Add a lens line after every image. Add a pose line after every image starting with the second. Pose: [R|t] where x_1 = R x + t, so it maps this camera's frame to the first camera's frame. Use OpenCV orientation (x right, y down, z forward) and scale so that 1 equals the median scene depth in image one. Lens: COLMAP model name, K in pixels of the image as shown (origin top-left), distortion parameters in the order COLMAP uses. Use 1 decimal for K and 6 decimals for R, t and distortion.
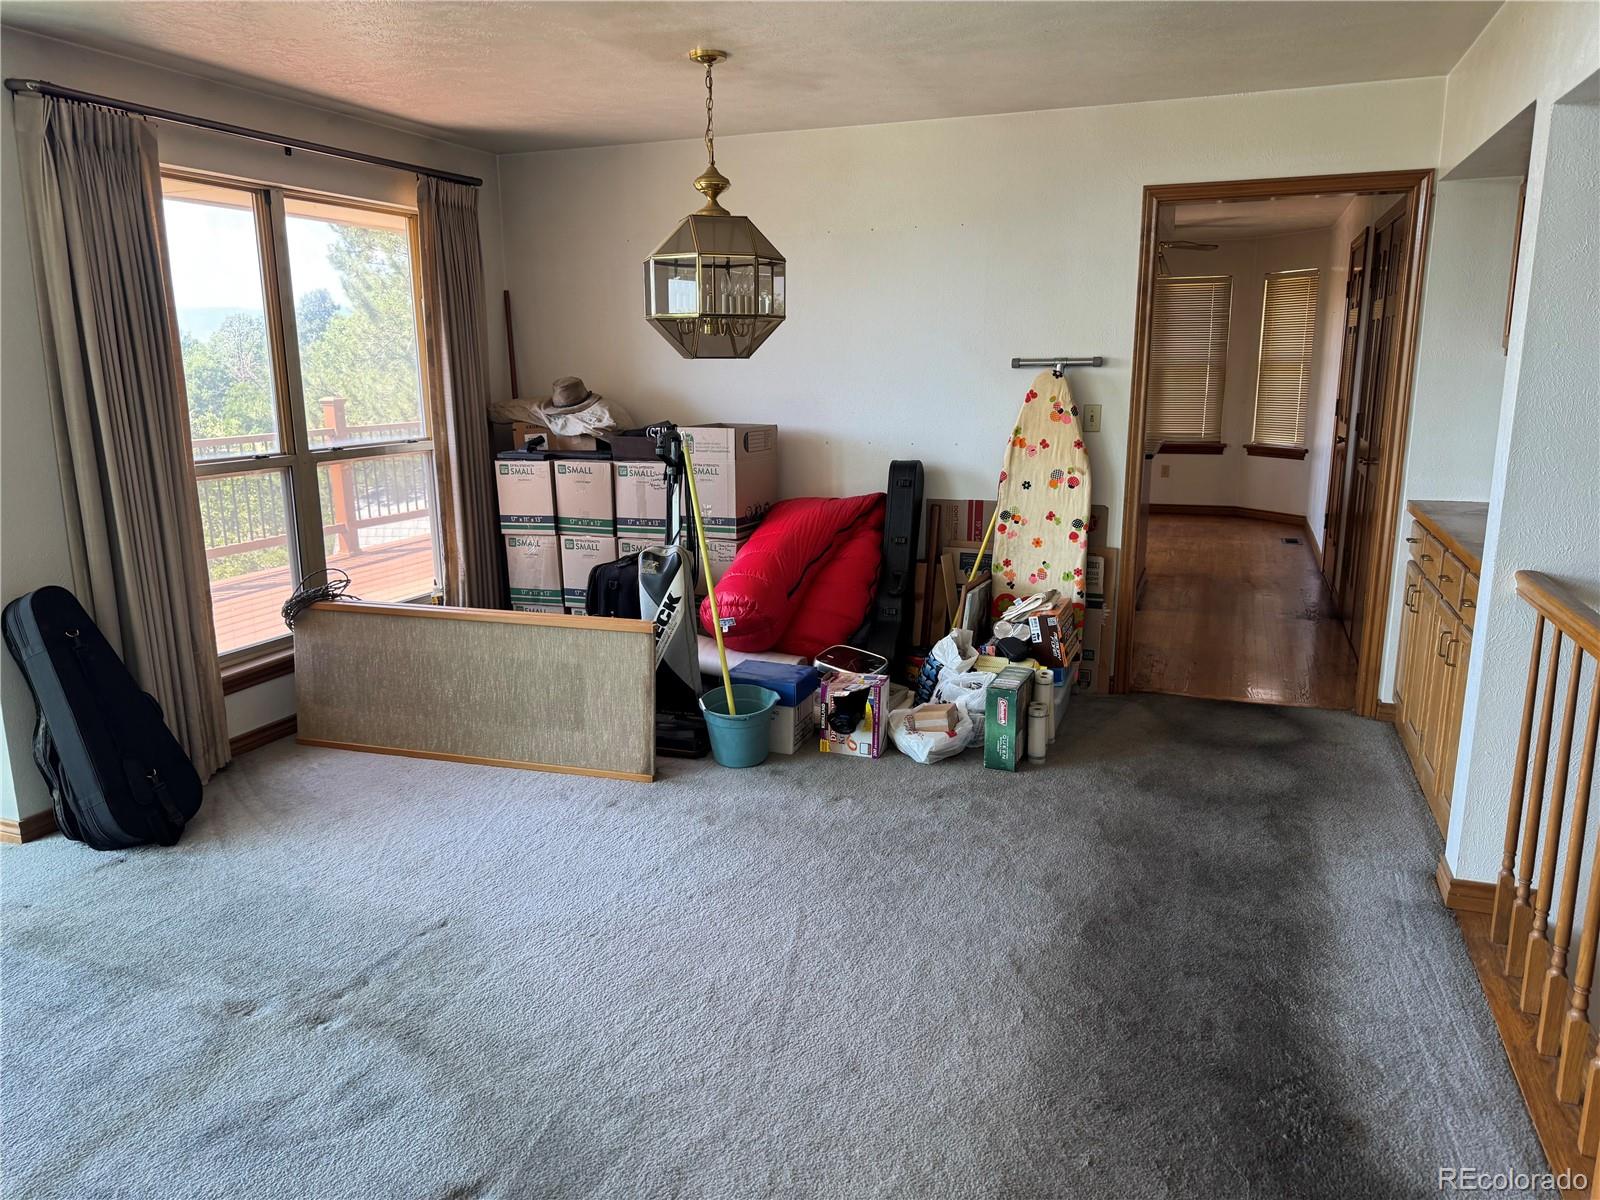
lens RADIAL K [[1133.4, 0, 800.0], [0, 1133.4, 600.0], [0, 0, 1]] dist [0.035828, -0.034228]
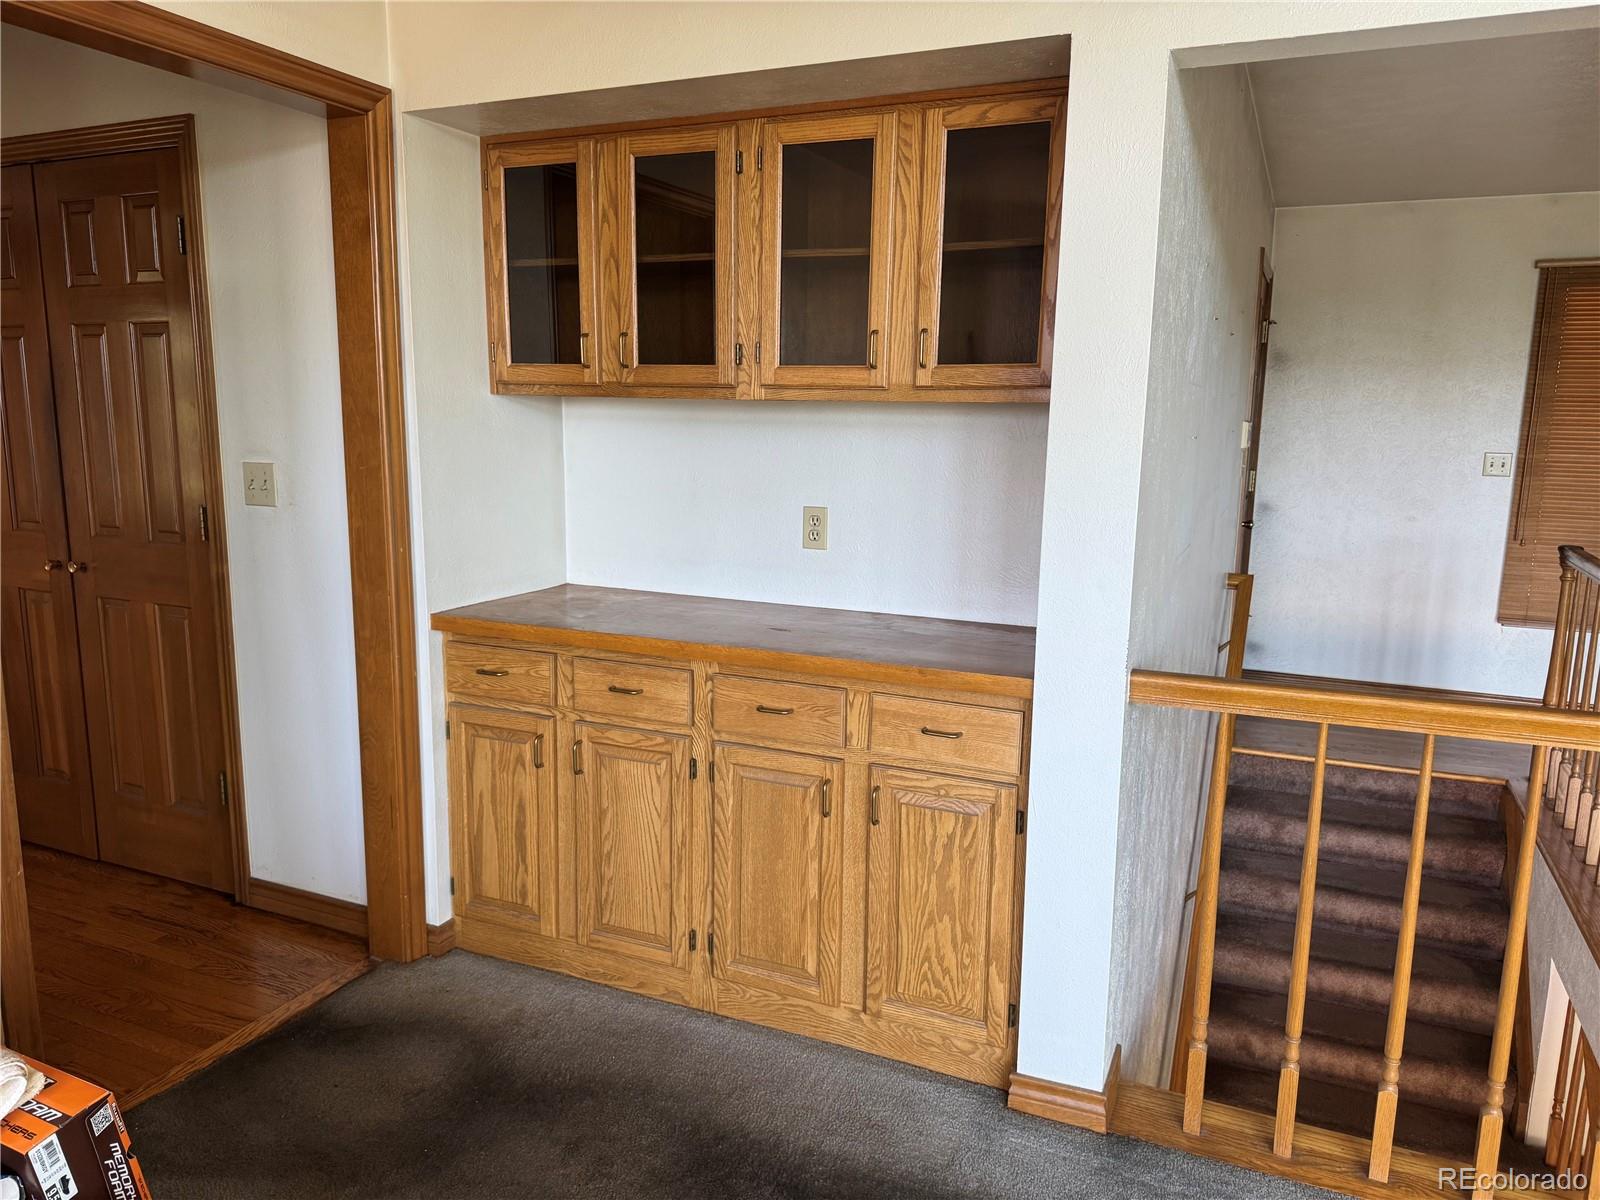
lens RADIAL K [[1133.4, 0, 800.0], [0, 1133.4, 600.0], [0, 0, 1]] dist [0.035828, -0.034228]
pose [[0.077182, -0.153553, 0.985121, -0.080369], [0.200128, 0.970345, 0.135570, -0.139660], [-0.976725, 0.186687, 0.105624, 0.728854]]
